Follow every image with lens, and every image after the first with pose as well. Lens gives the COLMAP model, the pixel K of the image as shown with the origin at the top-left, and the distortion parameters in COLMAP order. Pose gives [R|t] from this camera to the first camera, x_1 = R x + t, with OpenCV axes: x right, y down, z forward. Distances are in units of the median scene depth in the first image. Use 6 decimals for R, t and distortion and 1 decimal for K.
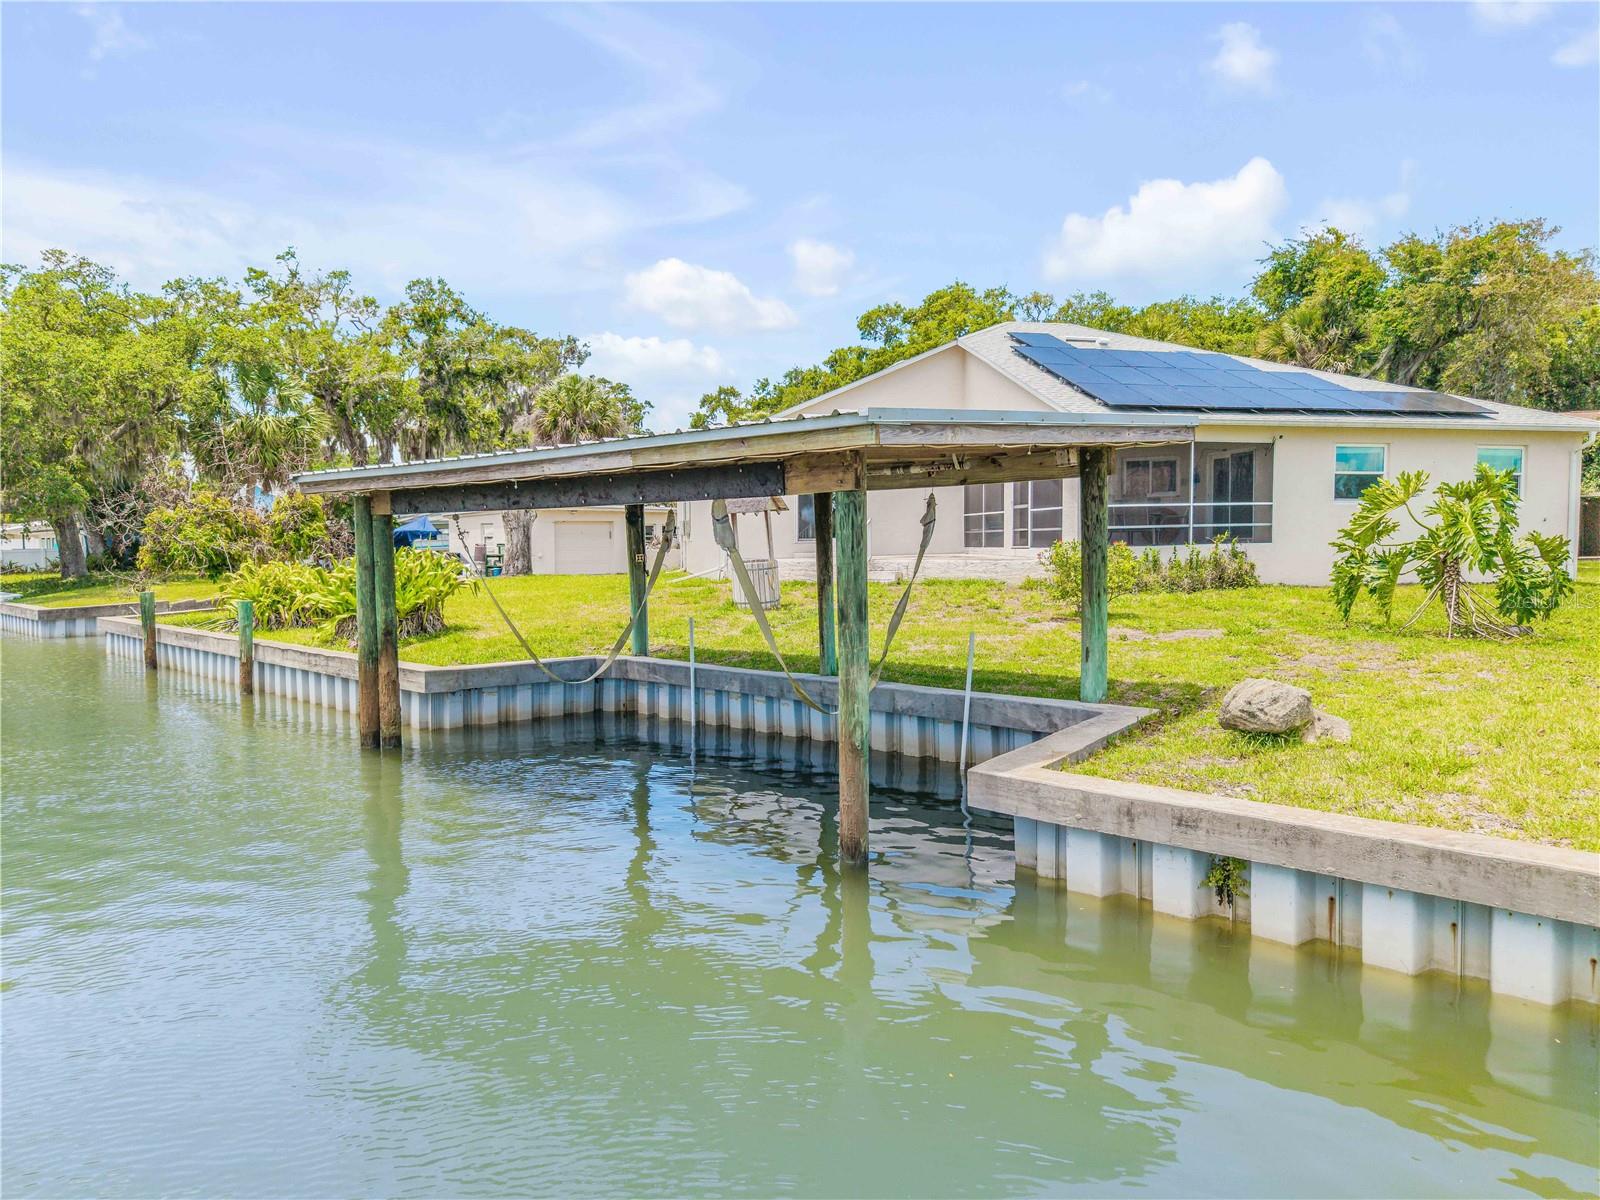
lens RADIAL K [[1070.2, 0, 801.2], [0, 1070.2, 603.6], [0, 0, 1]] dist [0.025316, -0.030747]
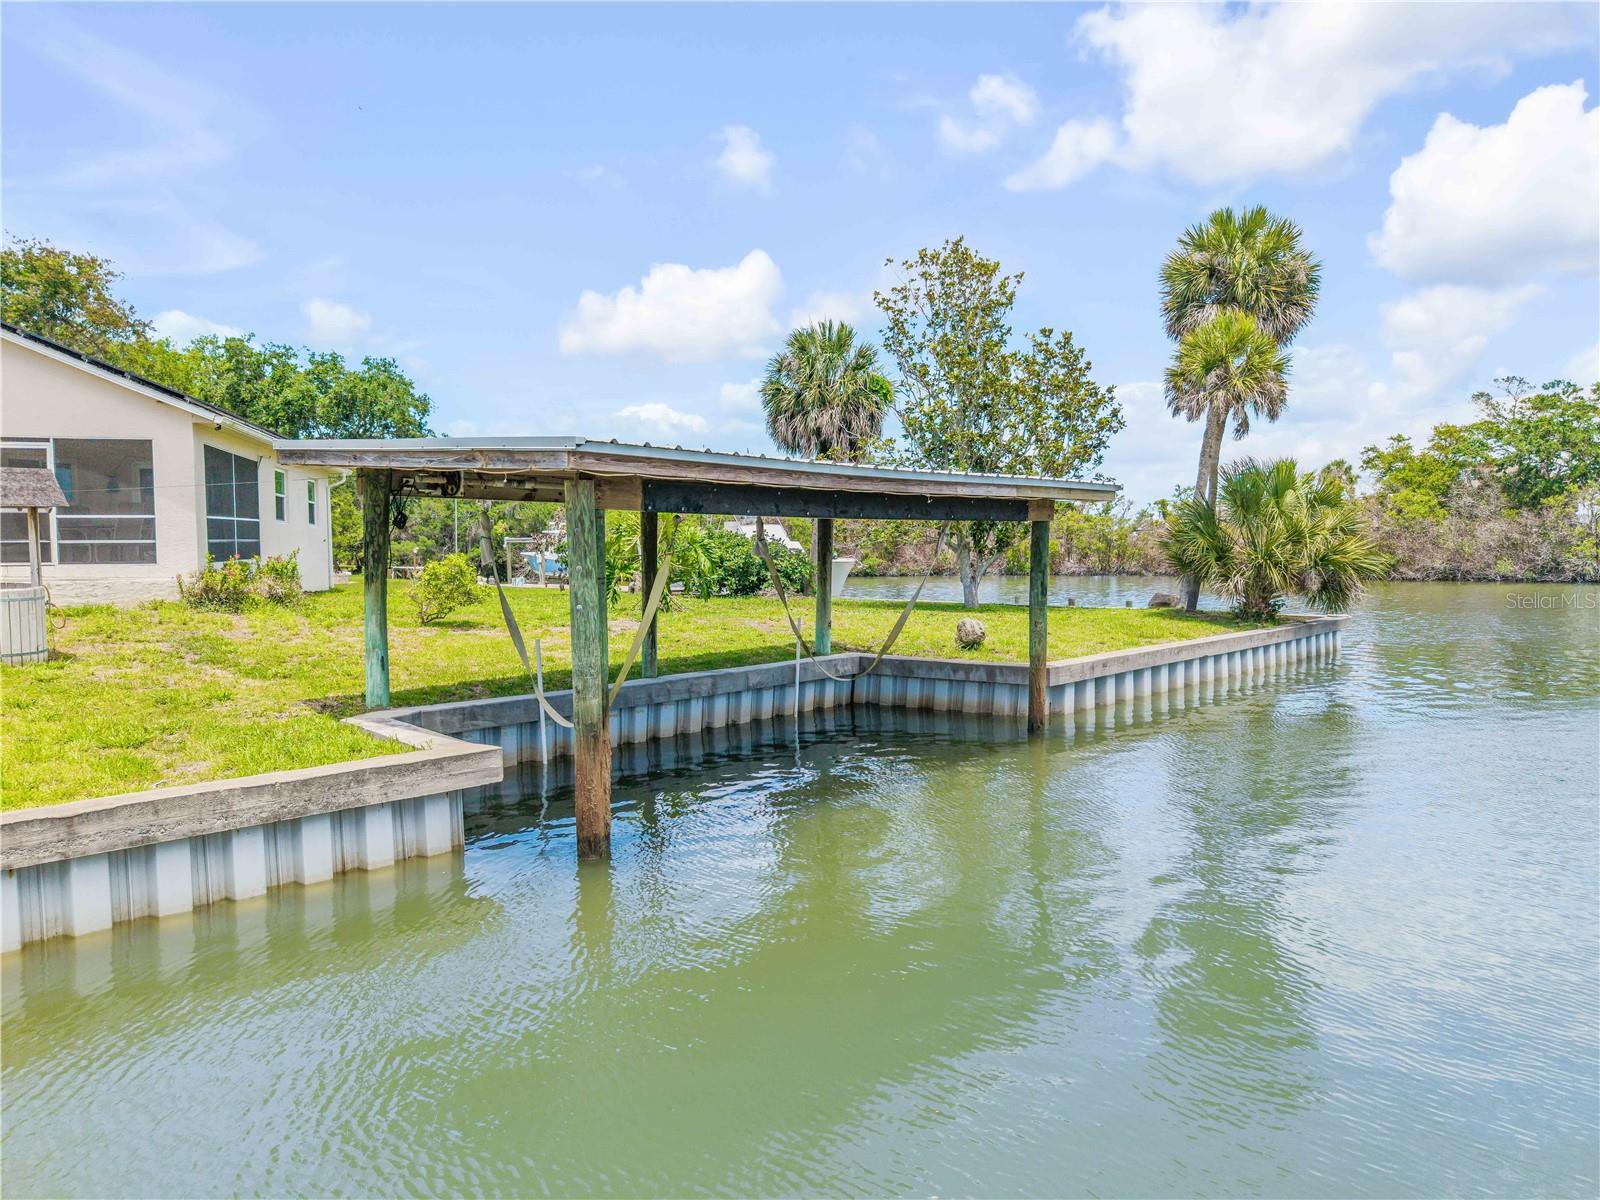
lens RADIAL K [[1070.2, 0, 801.2], [0, 1070.2, 603.6], [0, 0, 1]] dist [0.025316, -0.030747]
pose [[0.026735, -0.041527, 0.998780, -1.262696], [0.064646, 0.997117, 0.039727, -0.047443], [-0.997550, 0.063505, 0.029343, 0.981922]]
